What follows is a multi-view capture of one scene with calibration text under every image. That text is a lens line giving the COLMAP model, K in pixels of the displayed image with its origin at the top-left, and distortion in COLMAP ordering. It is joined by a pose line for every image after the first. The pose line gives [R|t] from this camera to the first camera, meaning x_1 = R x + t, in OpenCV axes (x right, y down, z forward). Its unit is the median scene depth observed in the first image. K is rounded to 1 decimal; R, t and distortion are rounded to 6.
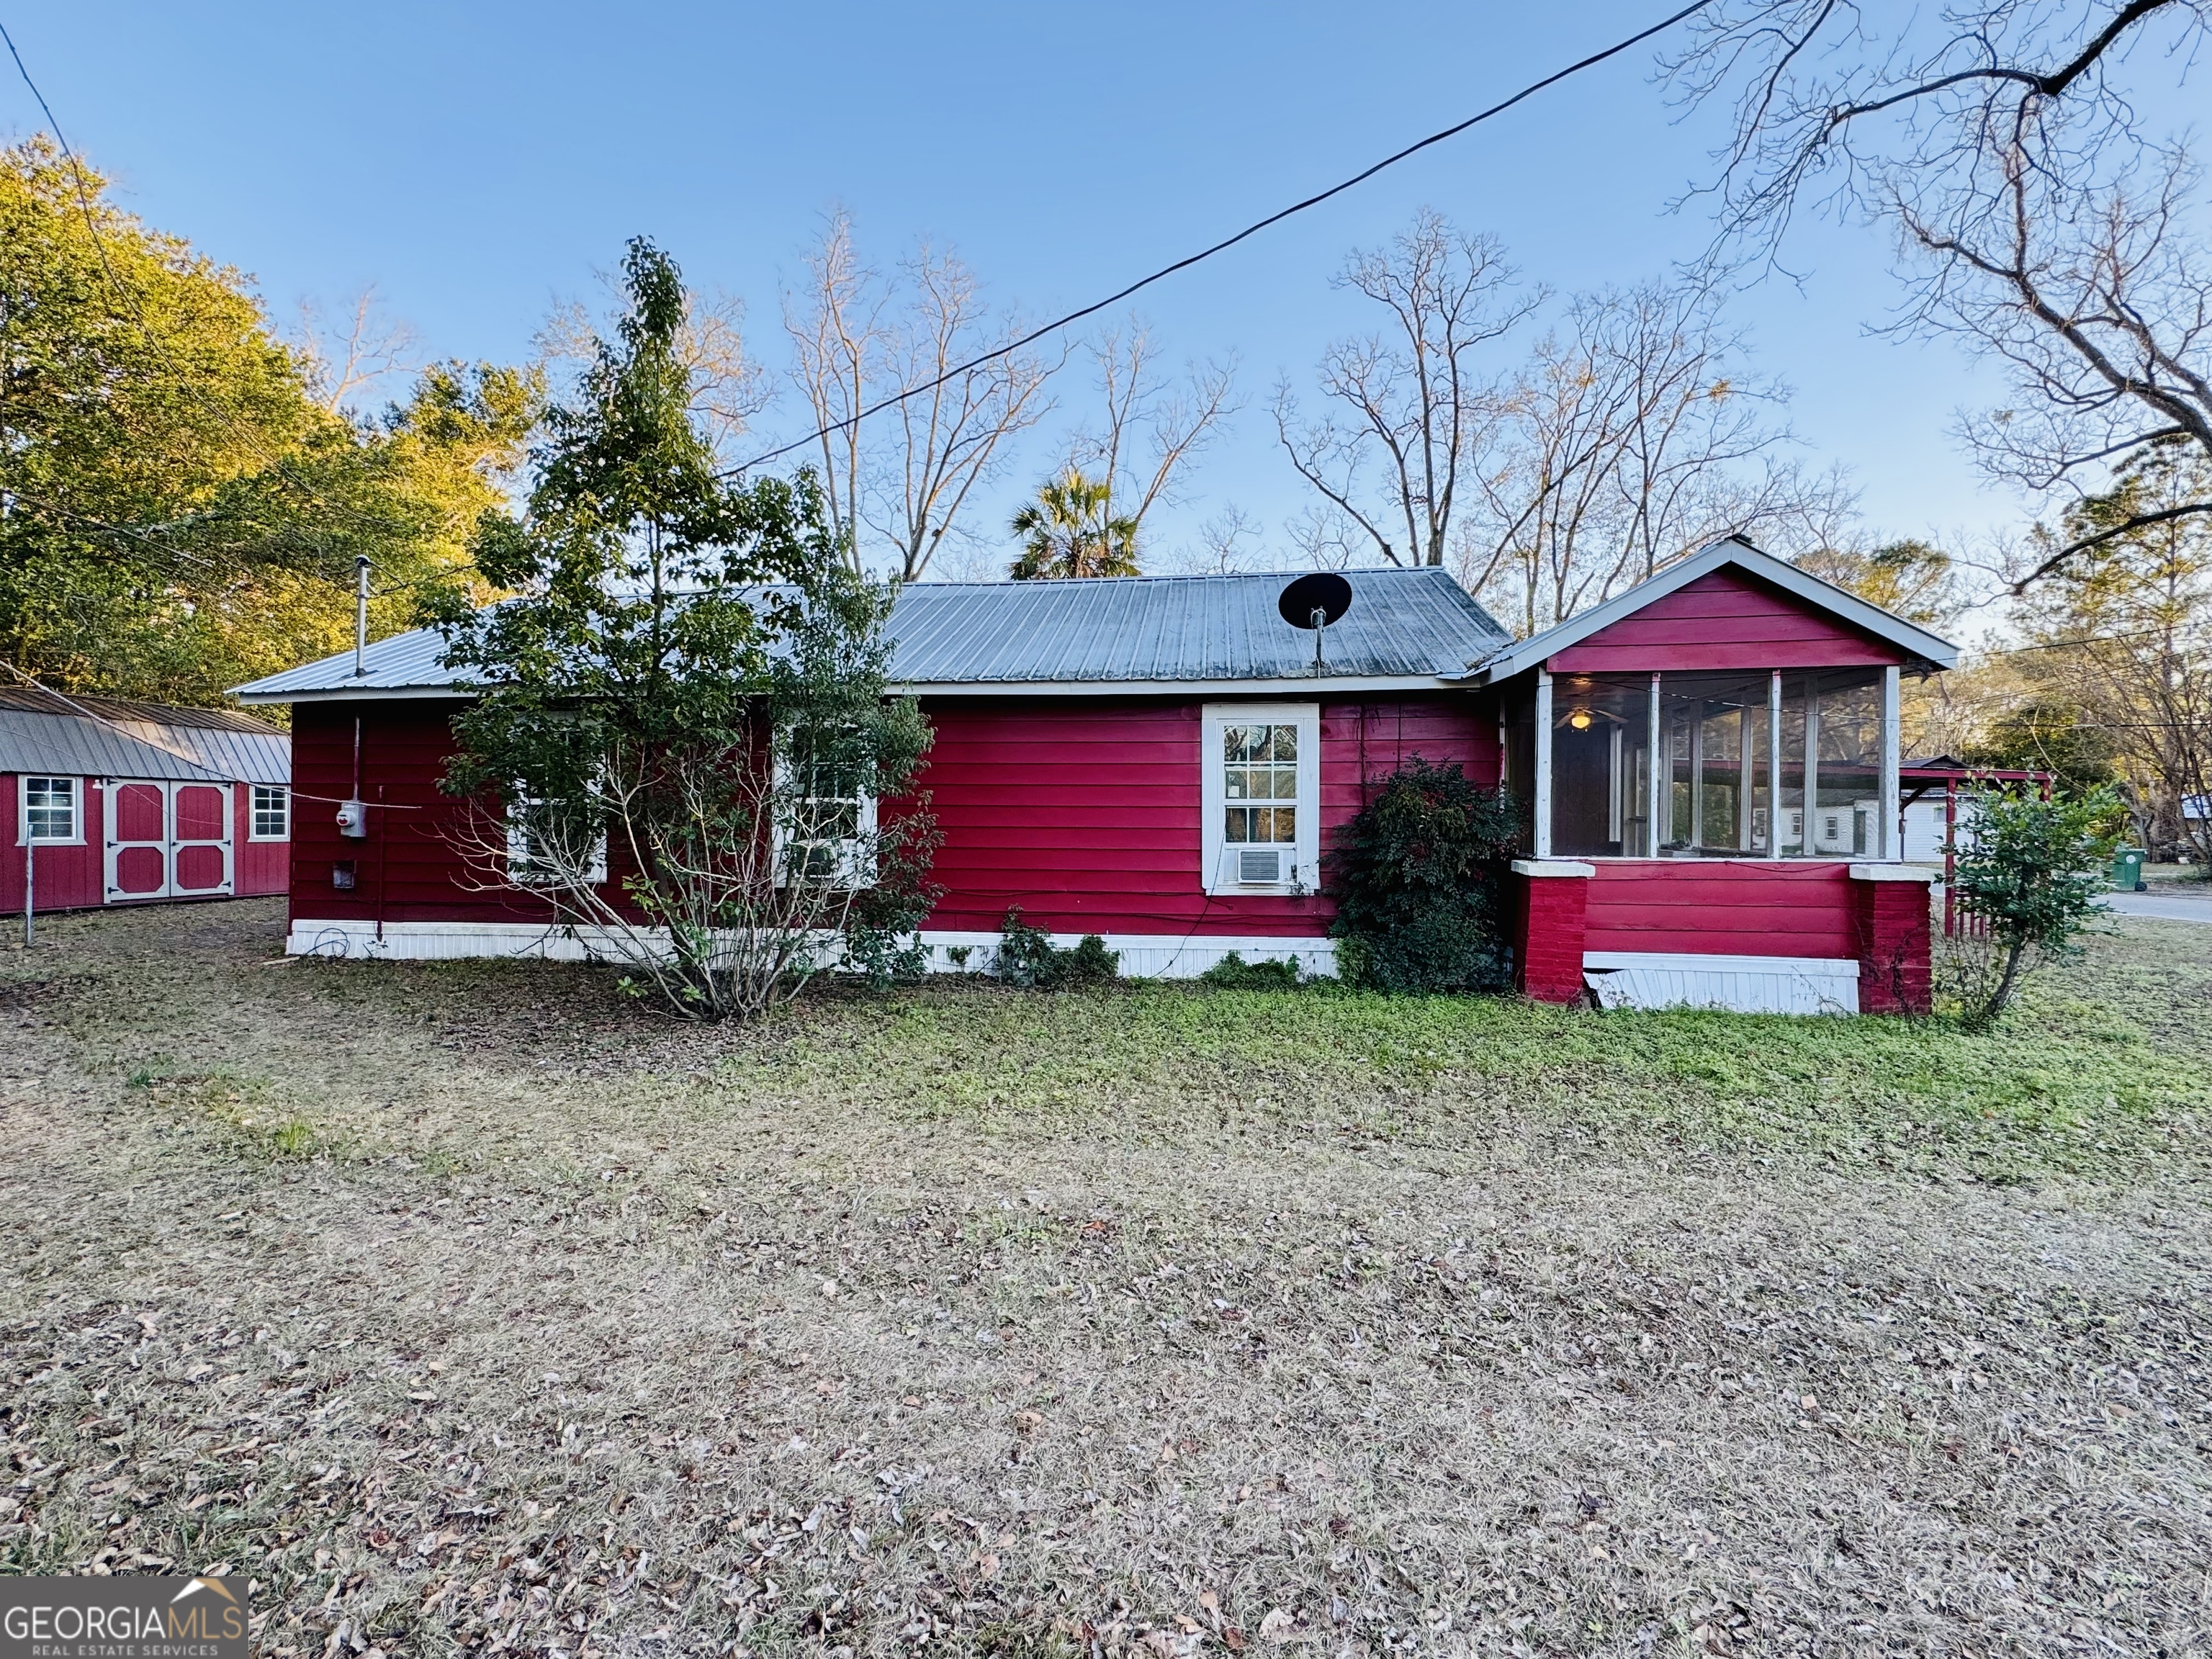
lens RADIAL K [[1008.8, 0, 1109.8], [0, 1008.8, 827.1], [0, 0, 1]] dist [-0.002908, 0.000588]
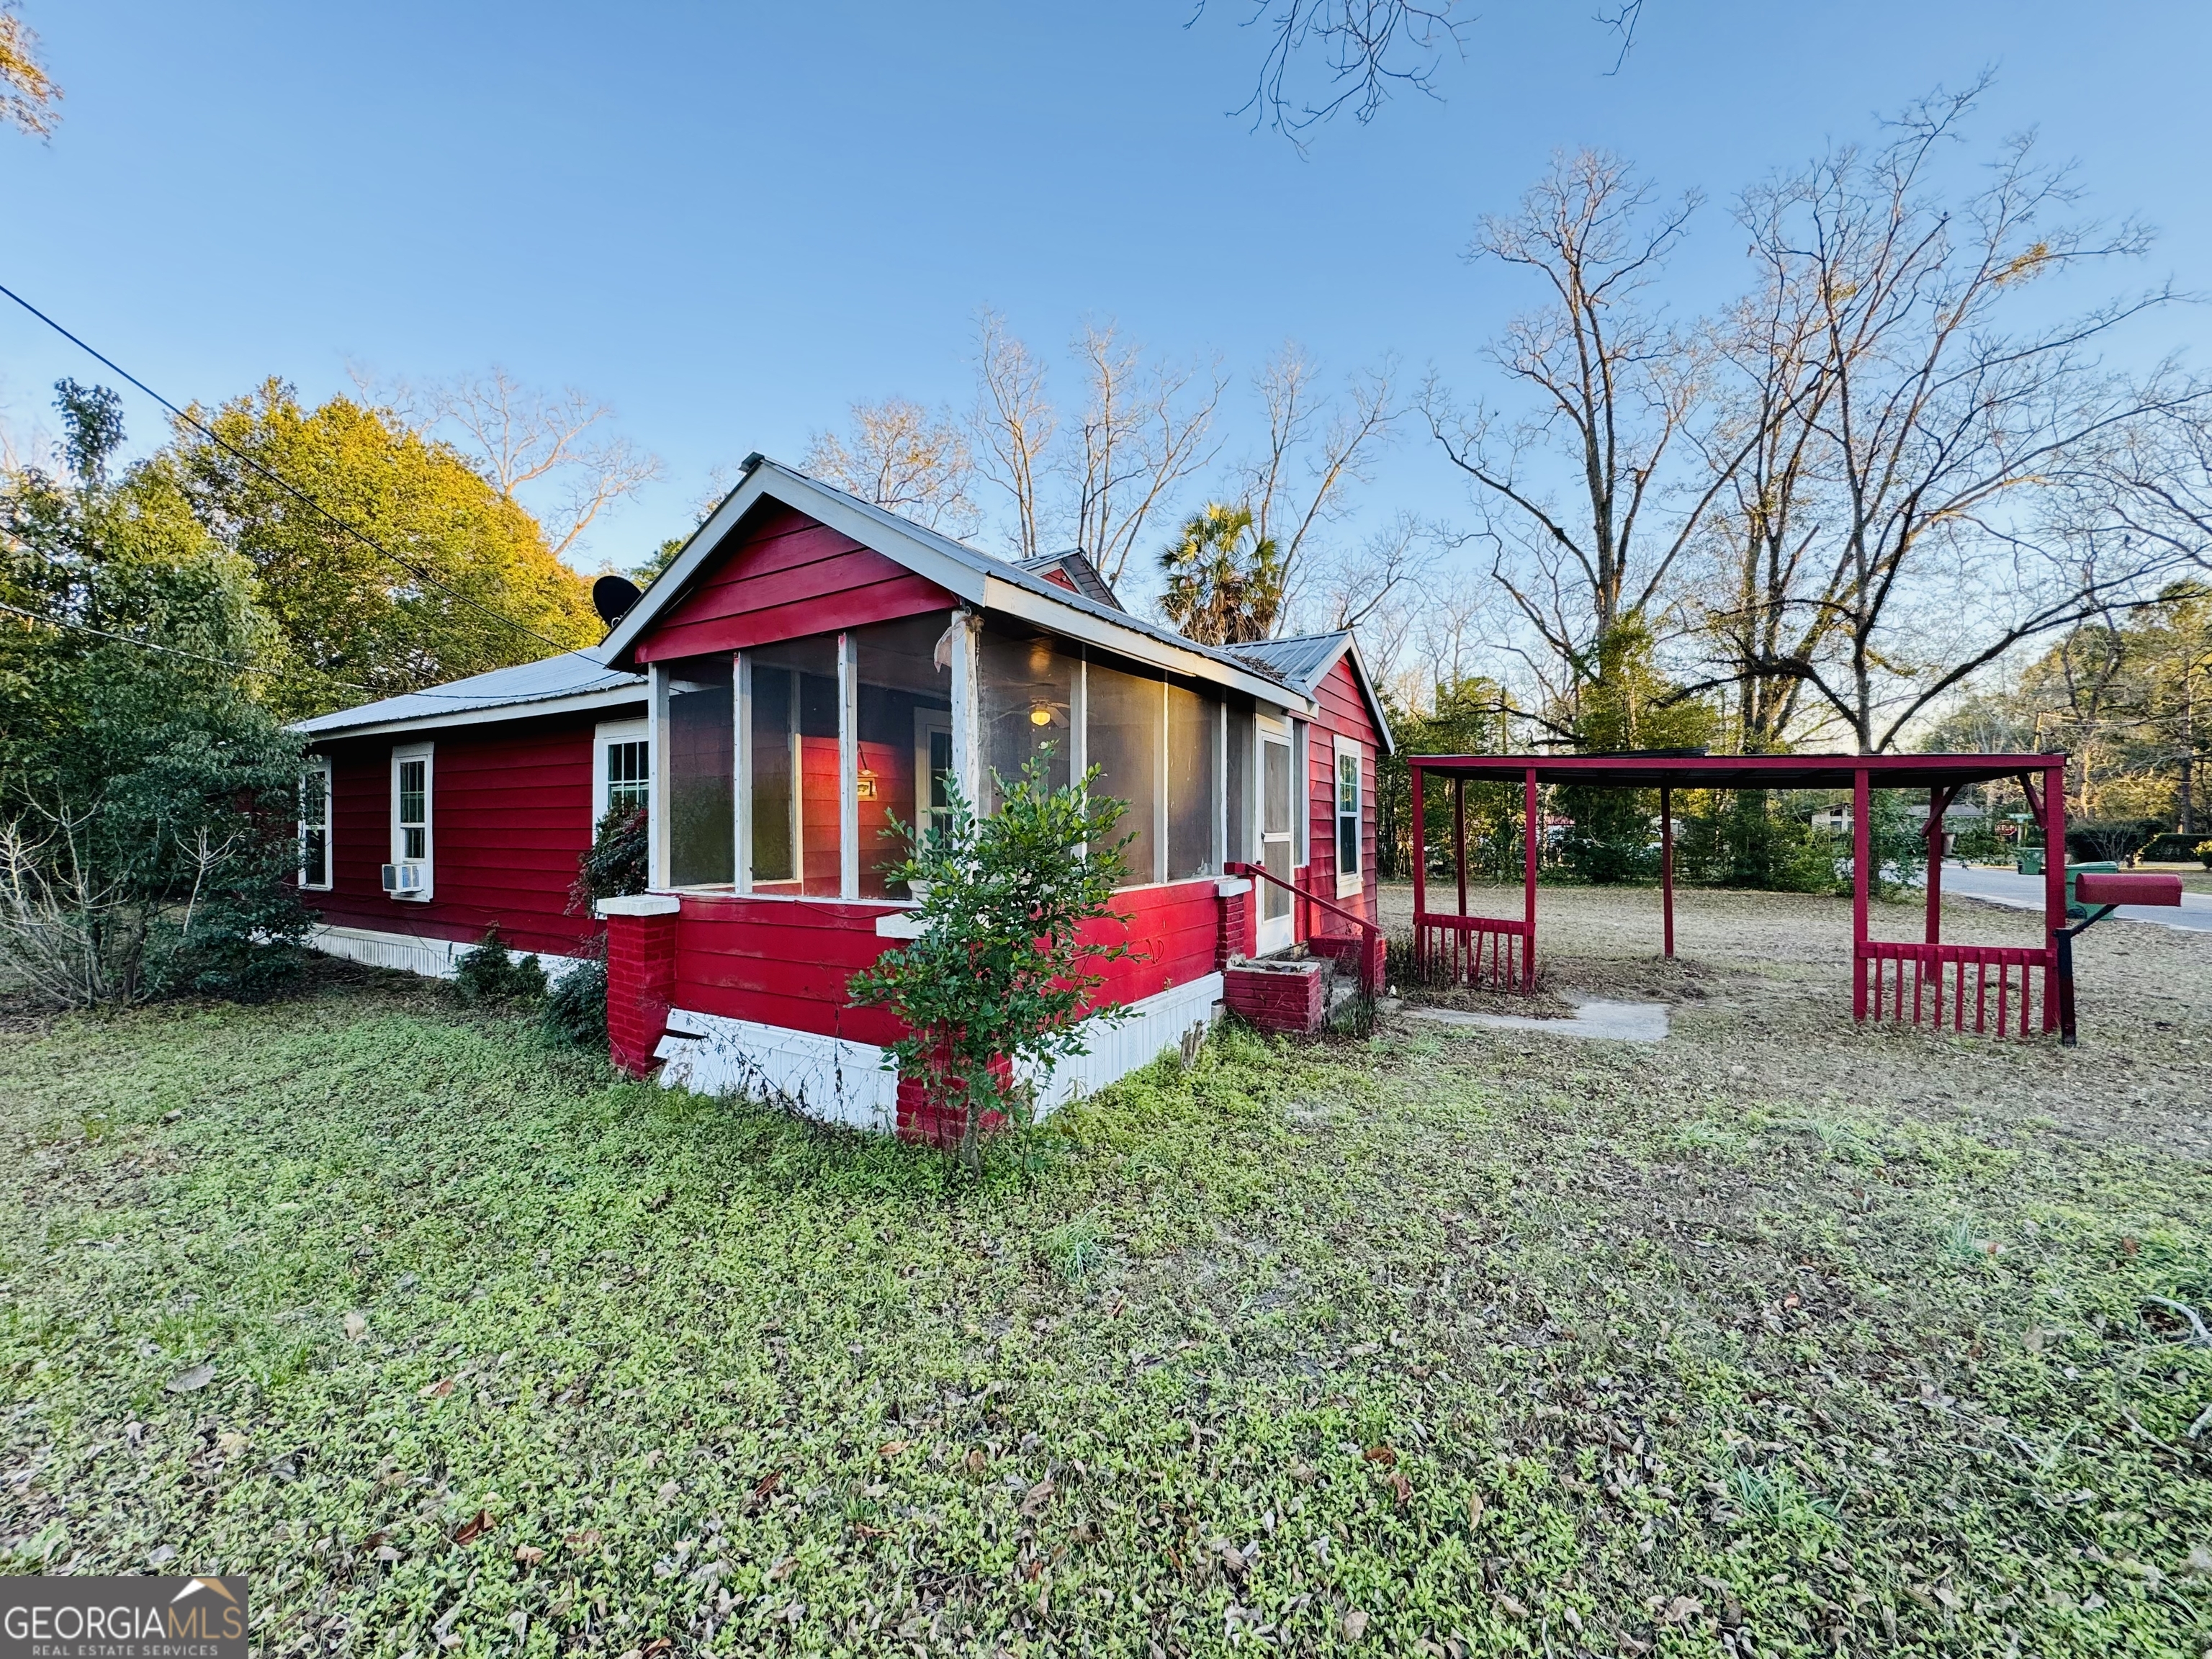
lens RADIAL K [[883.1, 0, 1103.0], [0, 883.1, 830.4], [0, 0, 1]] dist [-0.001737, -0.000076]
pose [[0.910179, -0.005956, -0.414172, 0.878119], [0.002783, 0.999962, -0.008266, -0.009243], [0.414206, 0.006371, 0.910161, 0.413012]]
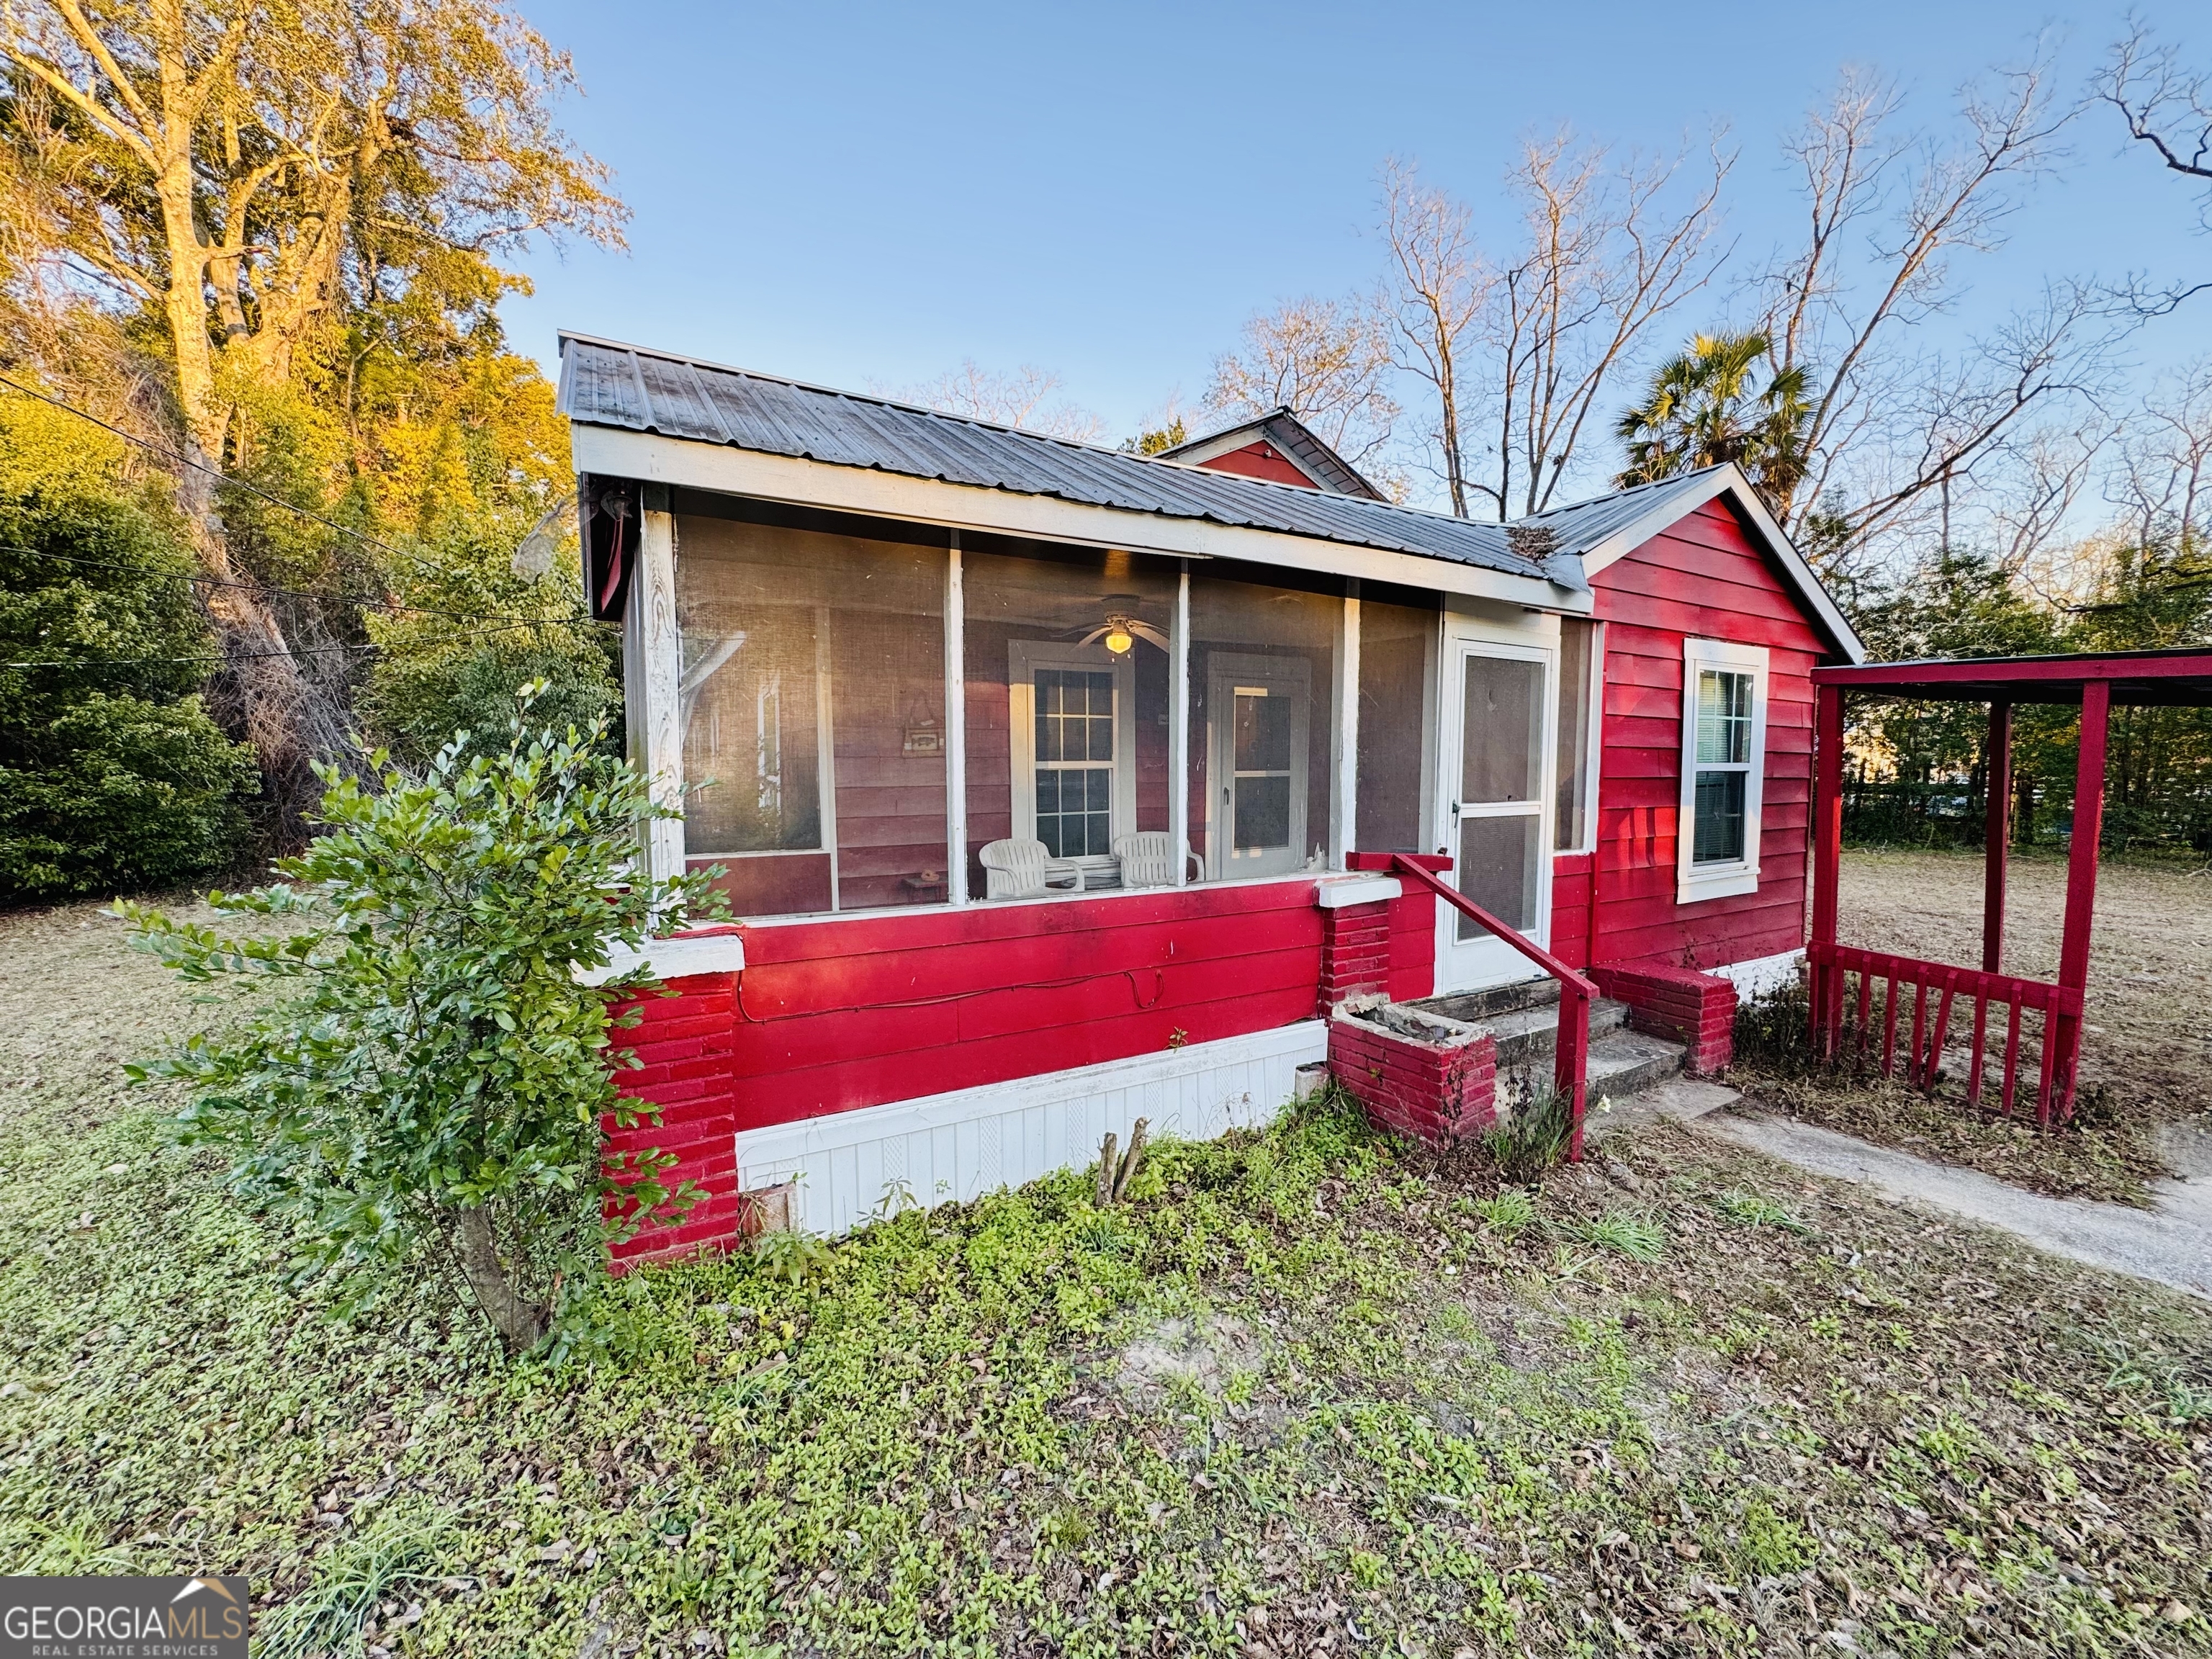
lens RADIAL K [[883.1, 0, 1113.5], [0, 883.1, 826.6], [0, 0, 1]] dist [-0.001737, -0.000076]
pose [[0.589656, 0.050694, -0.806062, 0.978876], [-0.004401, 0.998215, 0.059559, -0.031176], [0.807643, -0.031572, 0.588827, 0.774095]]
